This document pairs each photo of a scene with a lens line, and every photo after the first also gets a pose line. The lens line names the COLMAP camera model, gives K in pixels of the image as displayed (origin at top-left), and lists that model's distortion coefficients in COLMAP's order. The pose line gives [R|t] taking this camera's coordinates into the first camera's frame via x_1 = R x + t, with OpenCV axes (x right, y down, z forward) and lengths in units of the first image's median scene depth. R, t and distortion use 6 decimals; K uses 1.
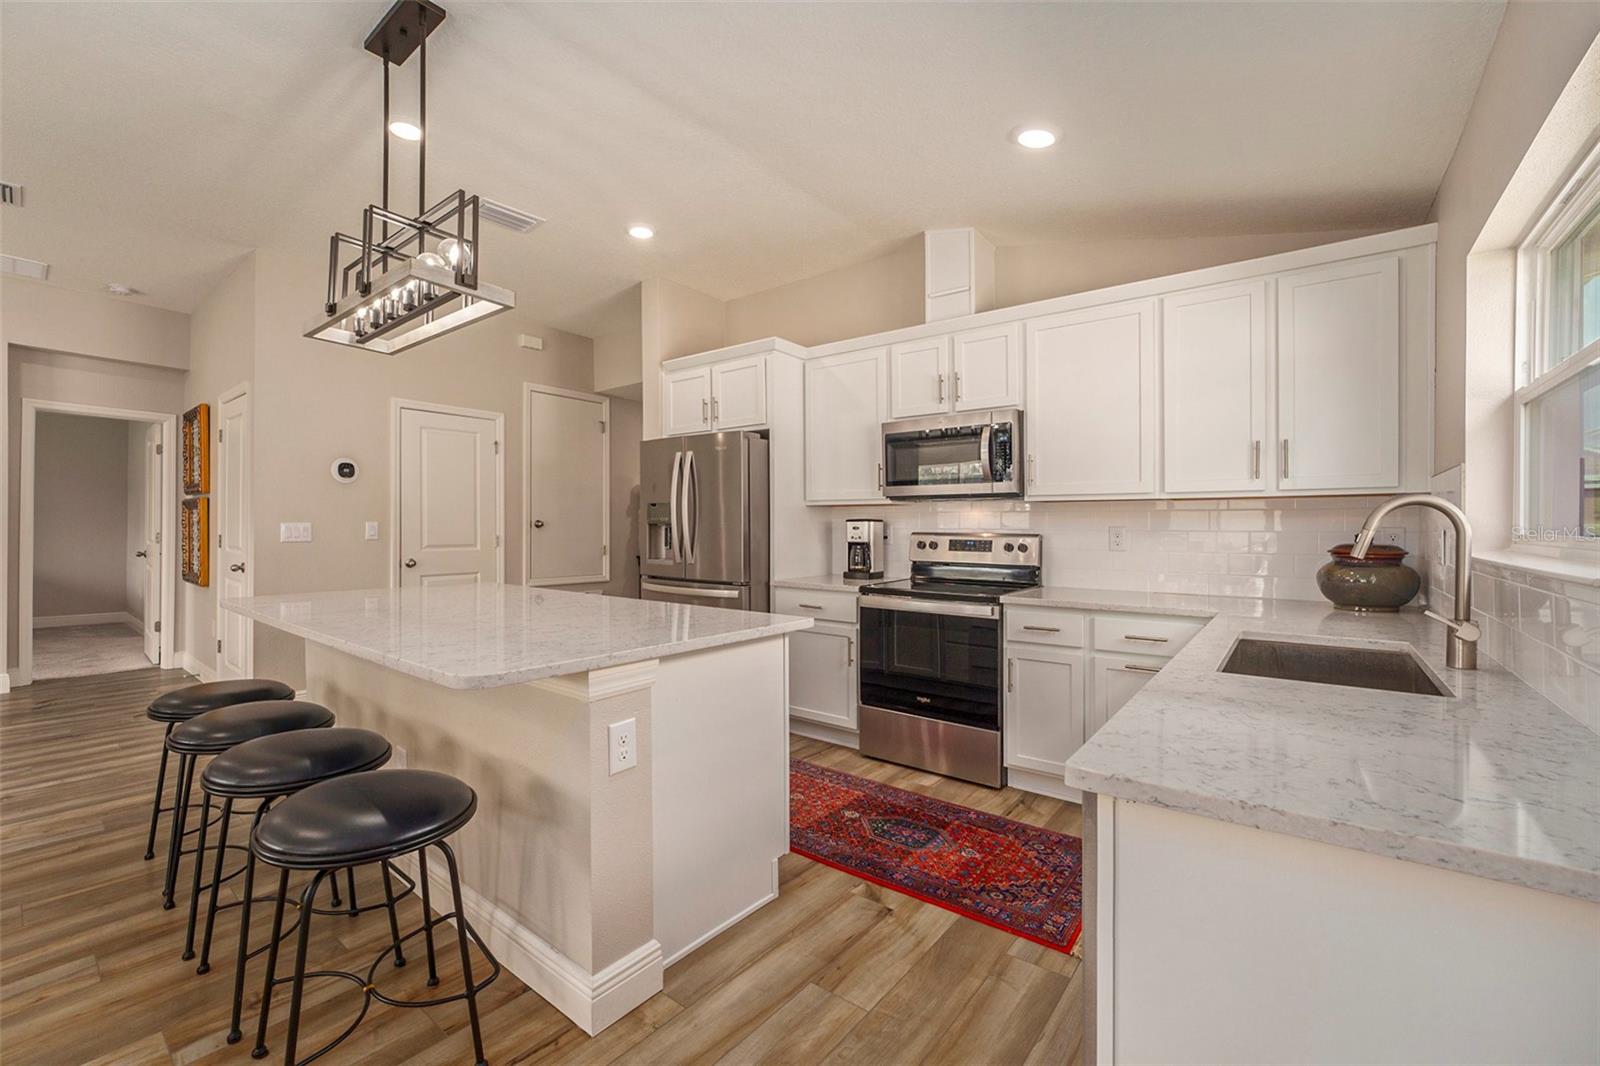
lens RADIAL K [[662.9, 0, 794.0], [0, 662.9, 530.8], [0, 0, 1]] dist [-0.019725, 0.000172]
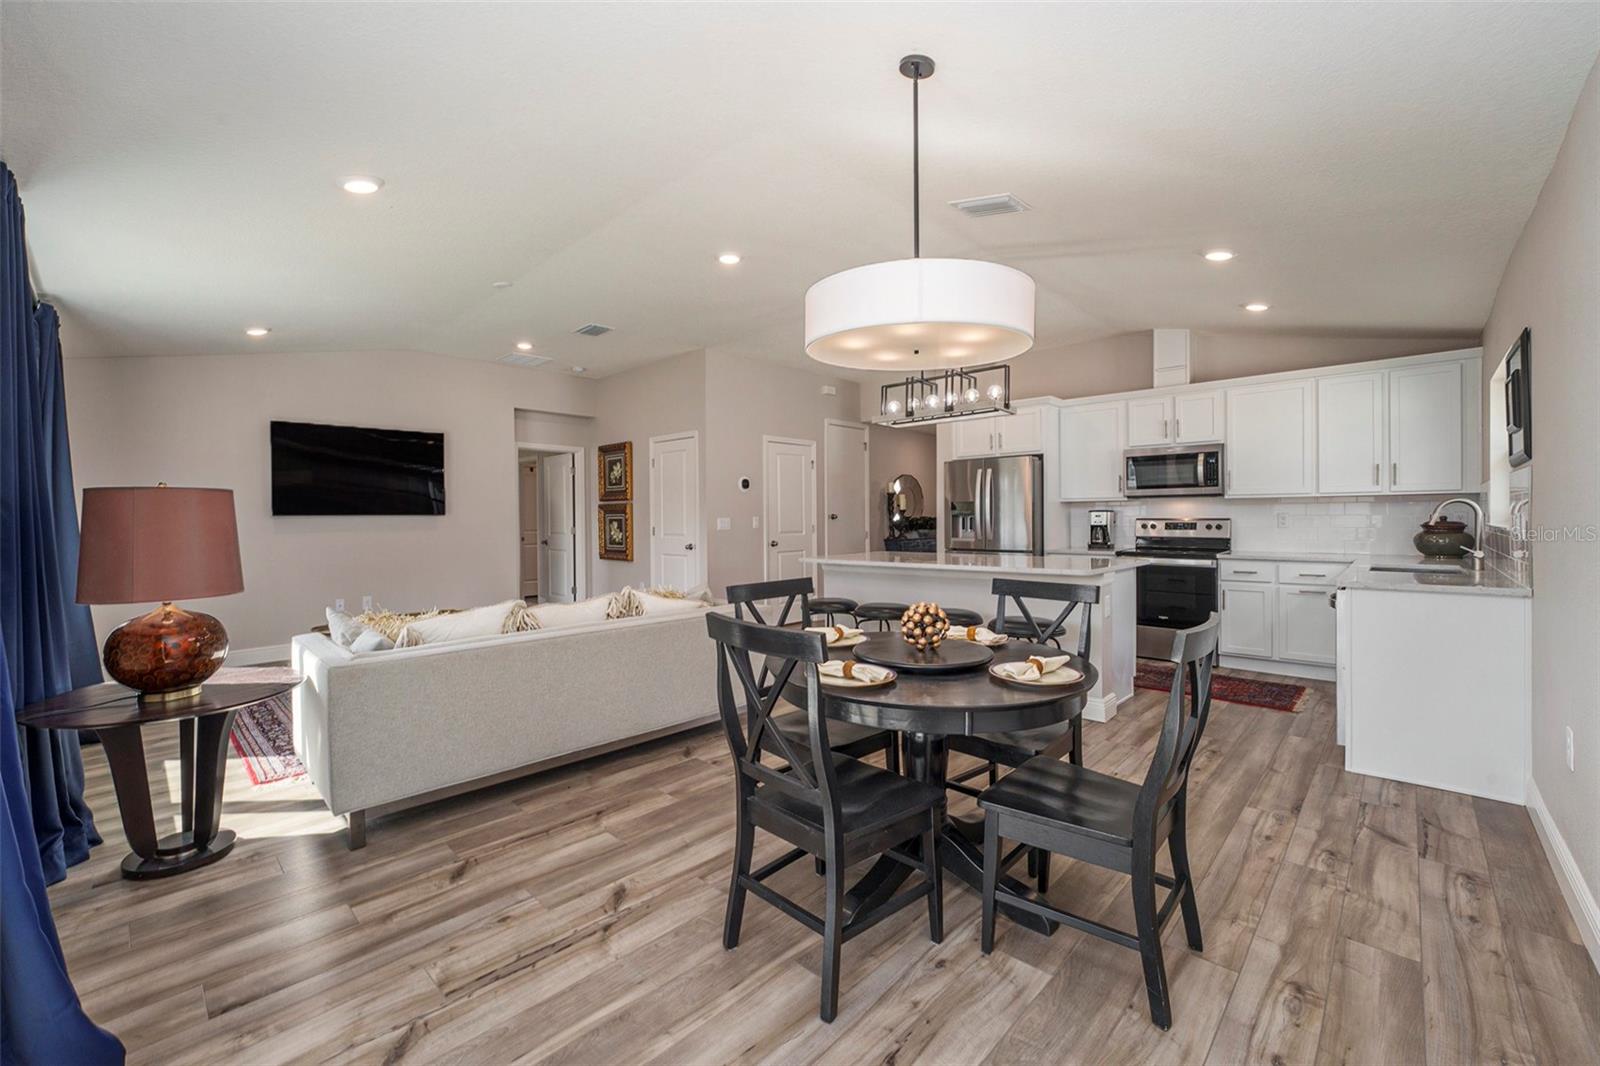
lens RADIAL K [[662.9, 0, 794.0], [0, 662.9, 530.8], [0, 0, 1]] dist [-0.019725, 0.000172]
pose [[0.996409, -0.010389, -0.084034, -0.509860], [0.011389, 0.999870, 0.011428, 0.004508], [0.083905, -0.012344, 0.996397, -0.632450]]
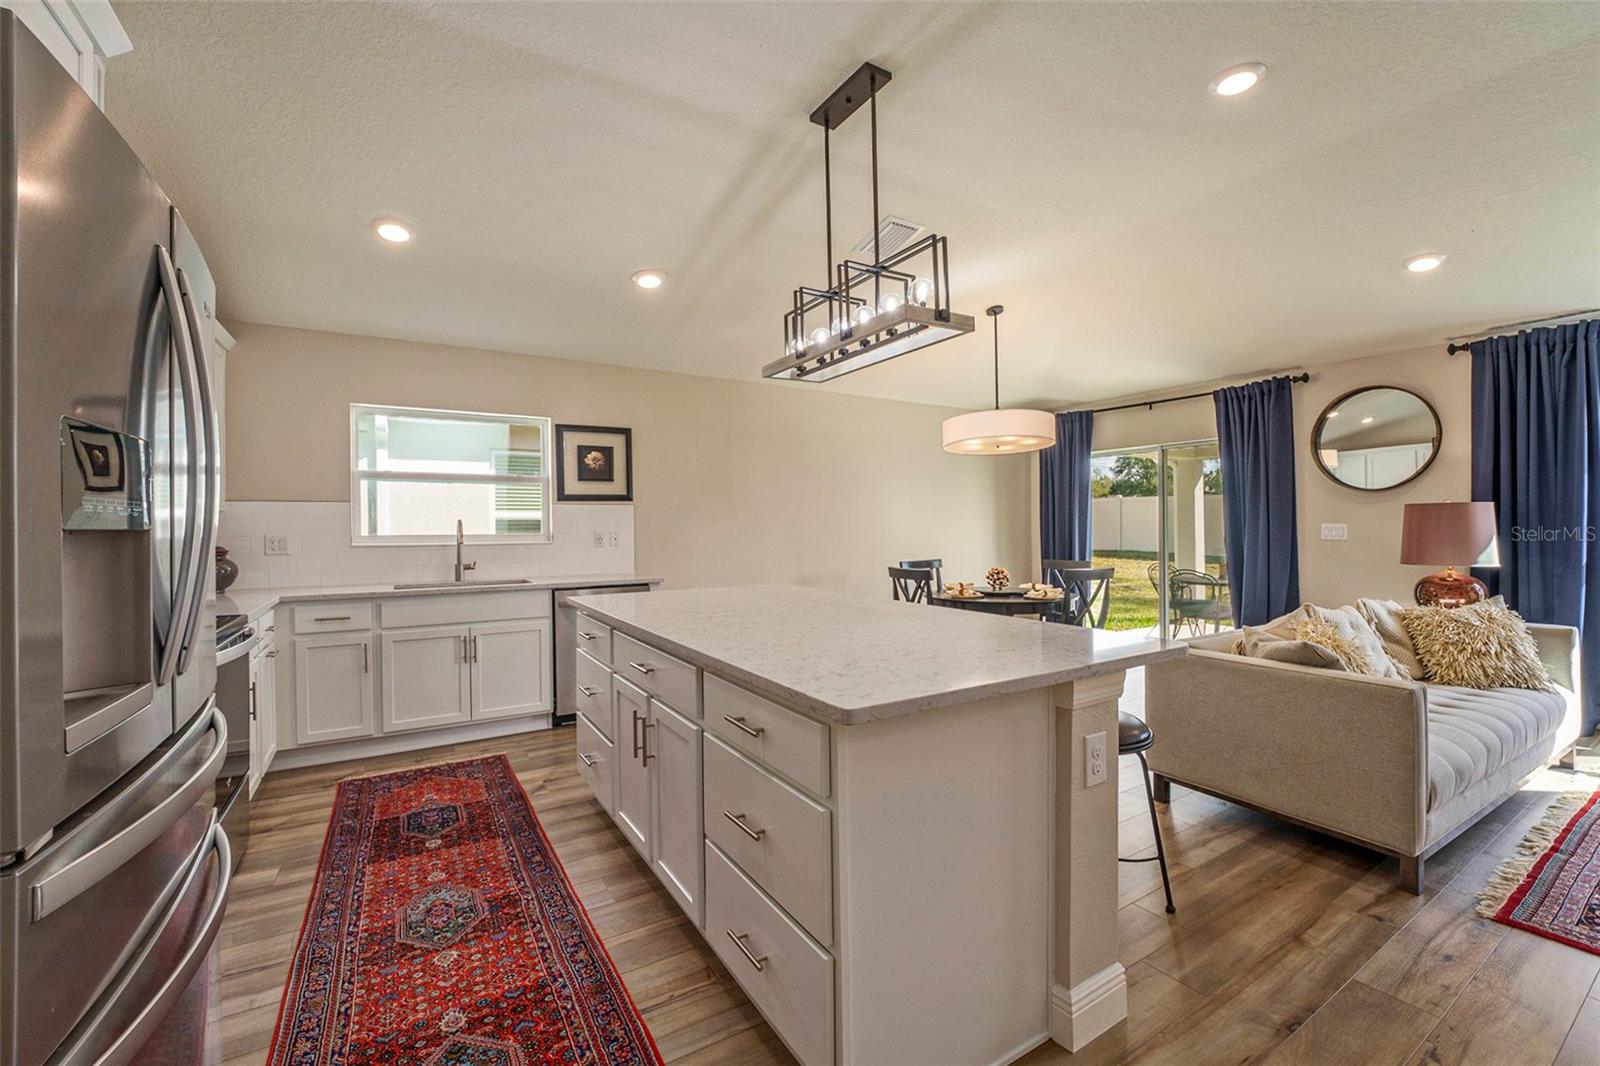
lens RADIAL K [[662.9, 0, 794.0], [0, 662.9, 530.8], [0, 0, 1]] dist [-0.019725, 0.000172]
pose [[-0.934675, 0.008308, 0.355407, -0.522984], [0.012142, 0.999890, 0.008557, -0.006317], [-0.355297, 0.012313, -0.934672, 1.228690]]
